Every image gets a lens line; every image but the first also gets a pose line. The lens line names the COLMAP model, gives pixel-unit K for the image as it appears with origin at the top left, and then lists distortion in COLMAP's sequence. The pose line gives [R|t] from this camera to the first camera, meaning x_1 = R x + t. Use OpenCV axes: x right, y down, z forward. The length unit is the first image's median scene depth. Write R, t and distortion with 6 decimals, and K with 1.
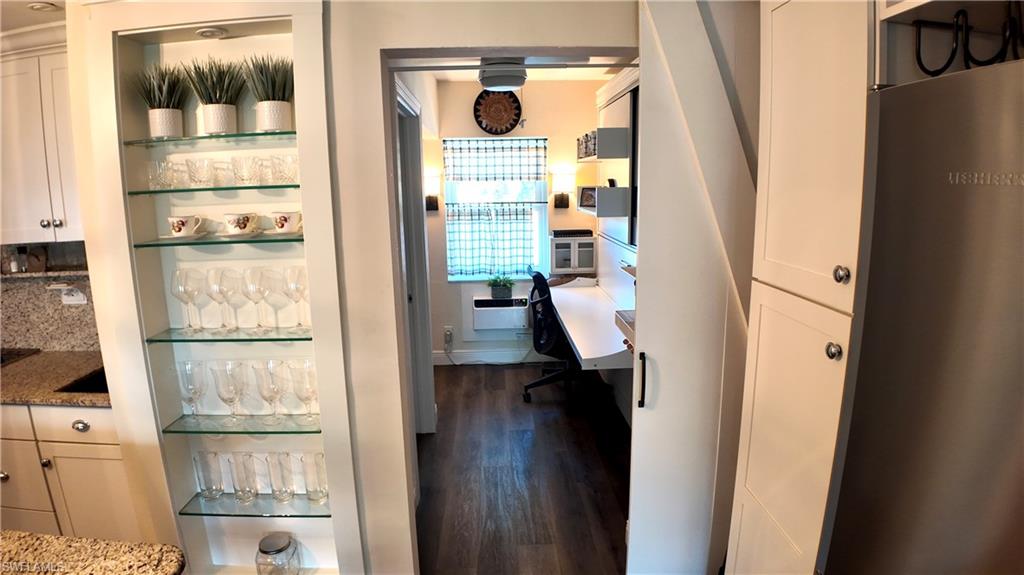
lens RADIAL K [[538.7, 0, 517.7], [0, 538.7, 286.4], [0, 0, 1]] dist [-0.112568, 0.002377]
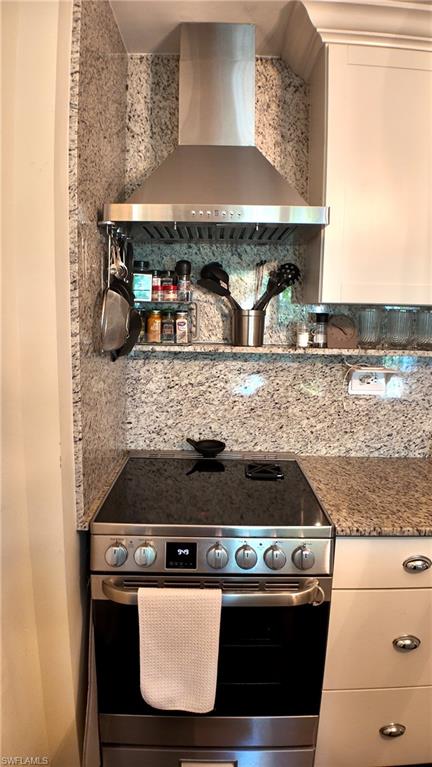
lens RADIAL K [[507.9, 0, 216.0], [0, 507.9, 383.5], [0, 0, 1]] dist [-0.075564, 0.000474]
pose [[0.998547, 0.044558, -0.030290, -0.608022], [-0.045733, 0.998181, -0.039291, 0.032766], [0.028485, 0.040619, 0.998769, 0.113170]]
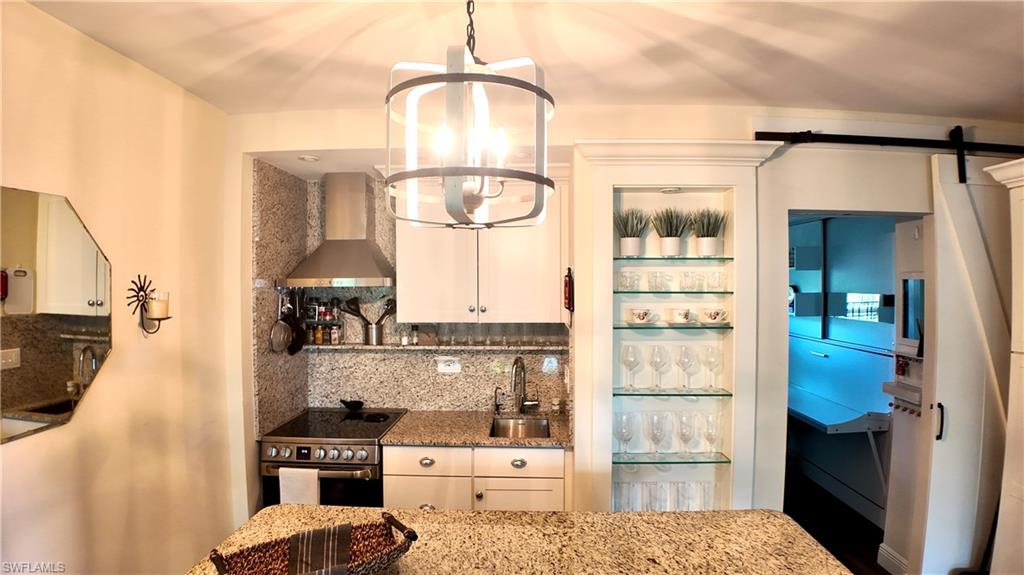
lens RADIAL K [[537.6, 0, 515.6], [0, 537.6, 285.4], [0, 0, 1]] dist [-0.085356, -0.025116]
pose [[0.997515, 0.017524, -0.068234, -0.351073], [-0.029558, 0.983299, -0.179580, 0.031503], [0.063947, 0.181151, 0.981374, -0.207847]]
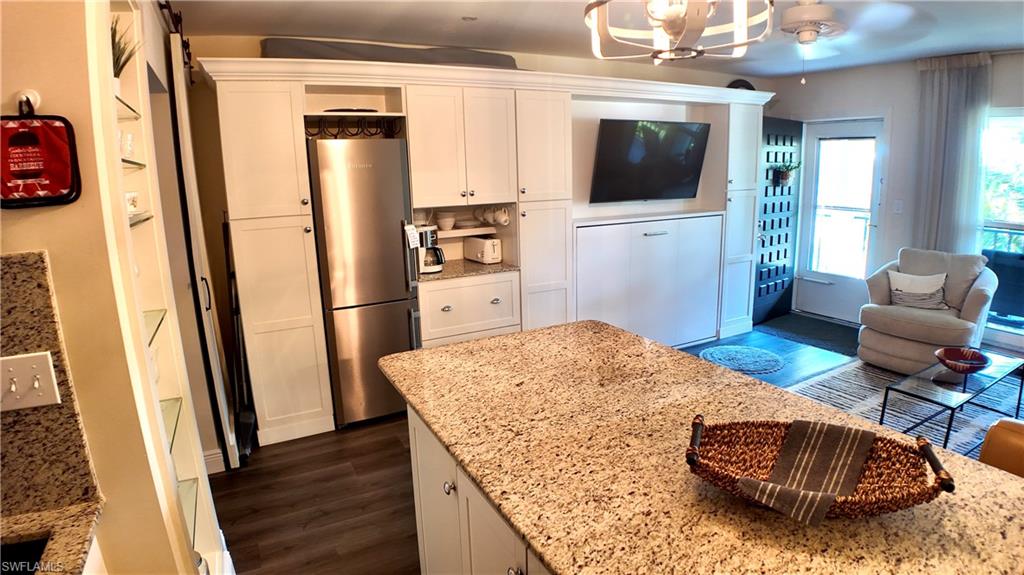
lens RADIAL K [[538.7, 0, 517.7], [0, 538.7, 286.4], [0, 0, 1]] dist [-0.112568, 0.002377]
pose [[-0.433036, -0.160903, 0.886899, -0.624116], [0.197651, 0.943042, 0.267593, -0.031066], [-0.879439, 0.291174, -0.376569, 0.295397]]
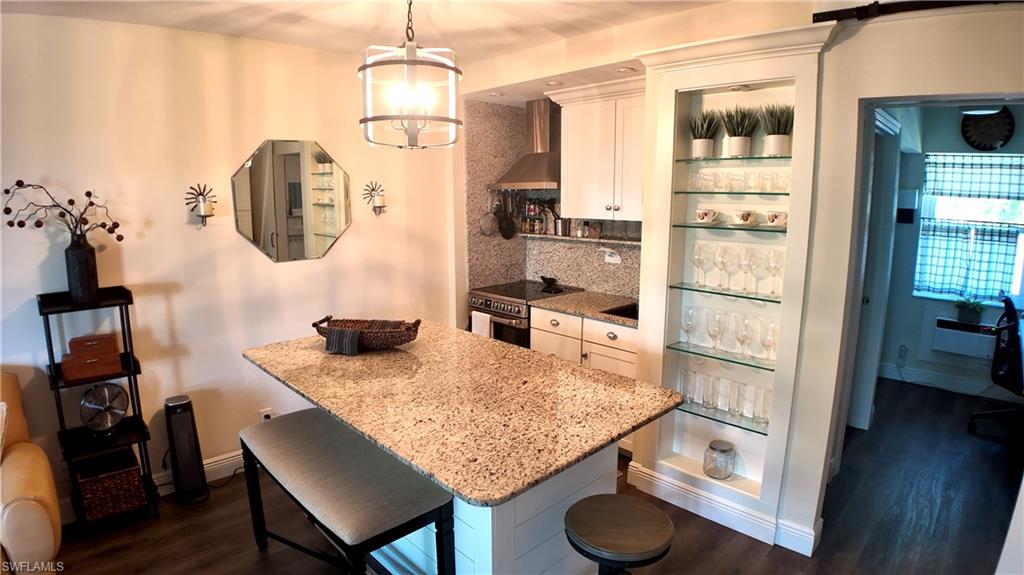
lens RADIAL K [[538.7, 0, 517.7], [0, 538.7, 286.4], [0, 0, 1]] dist [-0.112568, 0.002377]
pose [[0.671129, 0.142620, -0.727492, 0.057695], [-0.147968, 0.987345, 0.057058, 0.031643], [0.726423, 0.069353, 0.683739, -0.181048]]
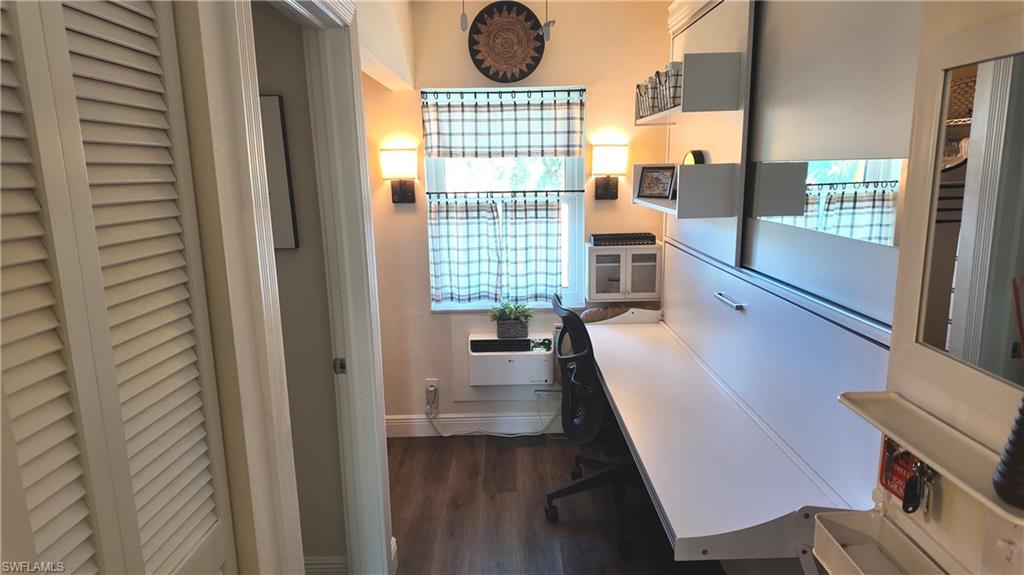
lens RADIAL K [[598.1, 0, 512.0], [0, 598.1, 287.5], [0, 0, 1]] dist [0.042774, 0.000702]
pose [[0.999108, 0.005789, -0.041838, -0.000206], [-0.005401, 0.999941, 0.009383, -0.051474], [0.041890, -0.009149, 0.999080, 0.304407]]
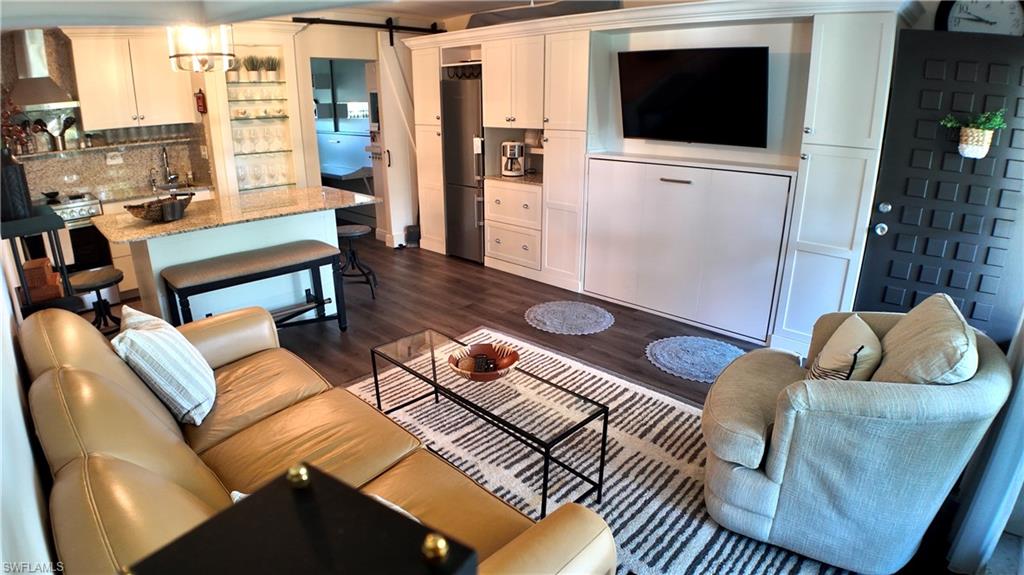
lens RADIAL K [[538.7, 0, 517.7], [0, 538.7, 286.4], [0, 0, 1]] dist [-0.112568, 0.002377]
pose [[0.716222, -0.206218, 0.666708, -0.635957], [0.112939, 0.977001, 0.180868, 0.180450], [-0.688673, -0.054244, 0.723040, -0.820085]]
